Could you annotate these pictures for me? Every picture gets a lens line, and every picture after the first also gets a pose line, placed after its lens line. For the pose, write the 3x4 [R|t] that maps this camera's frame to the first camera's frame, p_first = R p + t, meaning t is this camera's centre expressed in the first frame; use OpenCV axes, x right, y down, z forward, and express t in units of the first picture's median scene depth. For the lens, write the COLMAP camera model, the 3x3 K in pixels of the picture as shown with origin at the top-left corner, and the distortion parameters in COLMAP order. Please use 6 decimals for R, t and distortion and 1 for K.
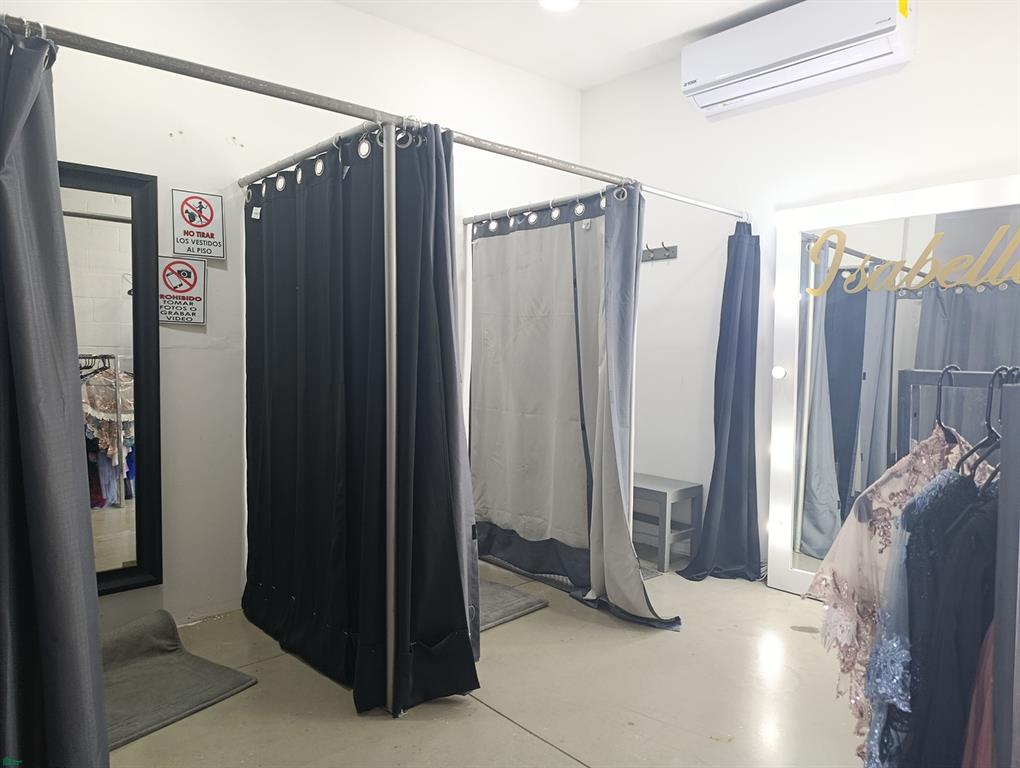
lens RADIAL K [[713.1, 0, 508.2], [0, 713.1, 374.8], [0, 0, 1]] dist [0.006995, -0.014198]
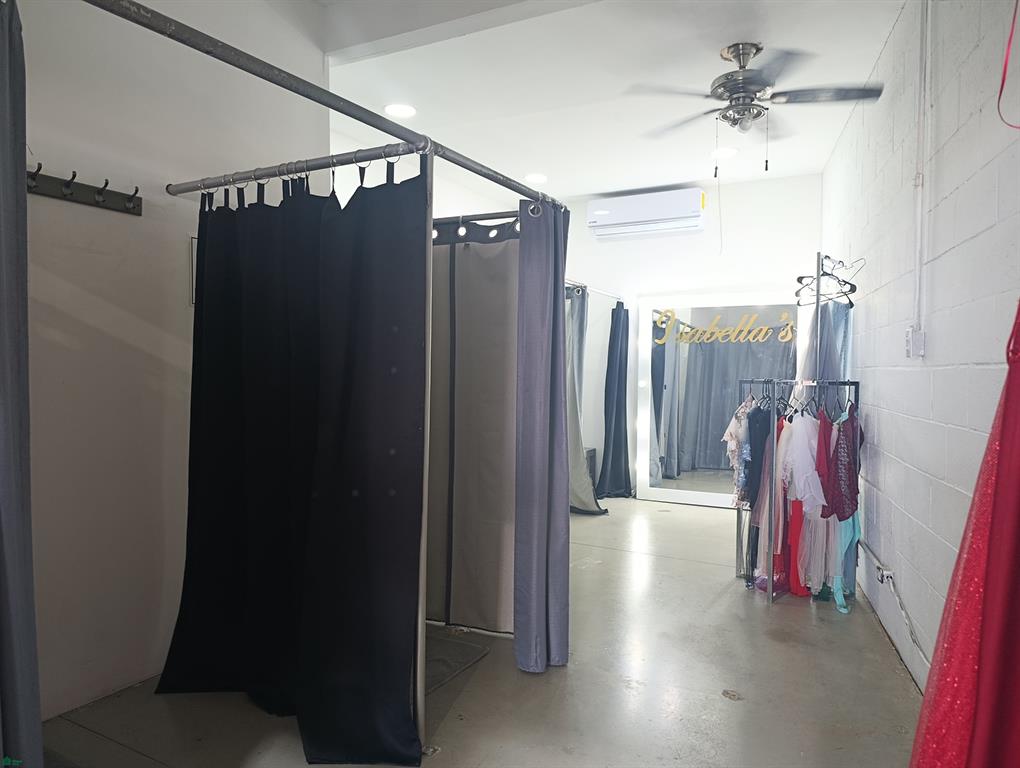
lens RADIAL K [[713.1, 0, 511.5], [0, 713.1, 391.1], [0, 0, 1]] dist [0.006995, -0.014198]
pose [[0.943327, -0.004651, 0.331832, -0.551231], [0.006010, 0.999977, -0.003071, 0.017865], [-0.331810, 0.004891, 0.943333, -0.637748]]
